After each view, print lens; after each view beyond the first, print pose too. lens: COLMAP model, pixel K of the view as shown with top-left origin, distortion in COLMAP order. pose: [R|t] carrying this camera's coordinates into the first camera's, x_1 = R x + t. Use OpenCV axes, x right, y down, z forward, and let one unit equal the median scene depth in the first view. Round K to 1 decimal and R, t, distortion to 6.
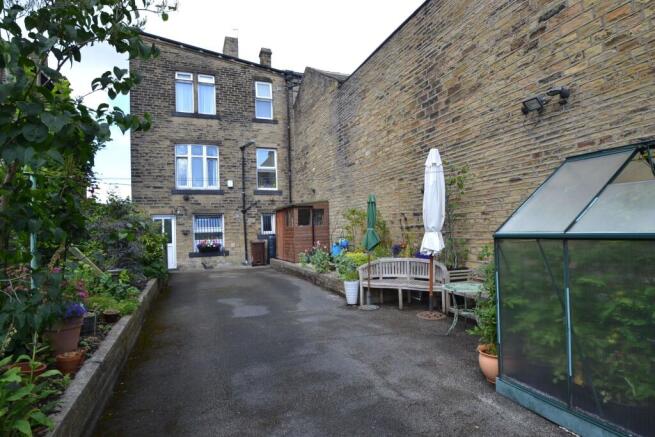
lens RADIAL K [[350.1, 0, 327.5], [0, 350.1, 218.5], [0, 0, 1]] dist [0.000963, 0.000138]
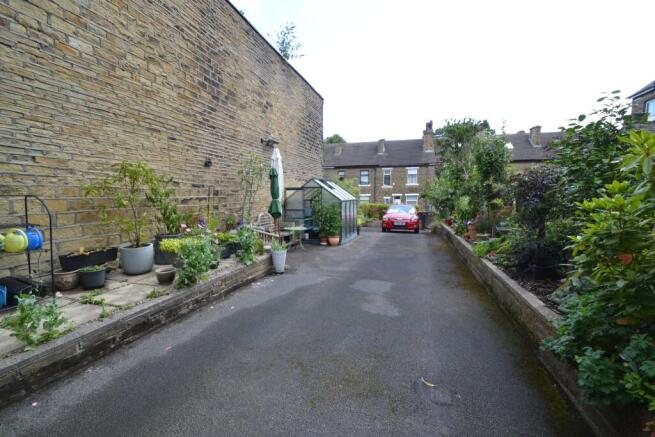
lens RADIAL K [[288.6, 0, 327.5], [0, 288.6, 222.0], [0, 0, 1]] dist [0.015908, -0.019043]
pose [[-0.780249, -0.020519, 0.625133, -0.534128], [0.007749, 0.999068, 0.042465, 0.057581], [-0.625421, 0.037977, -0.779362, 1.459487]]
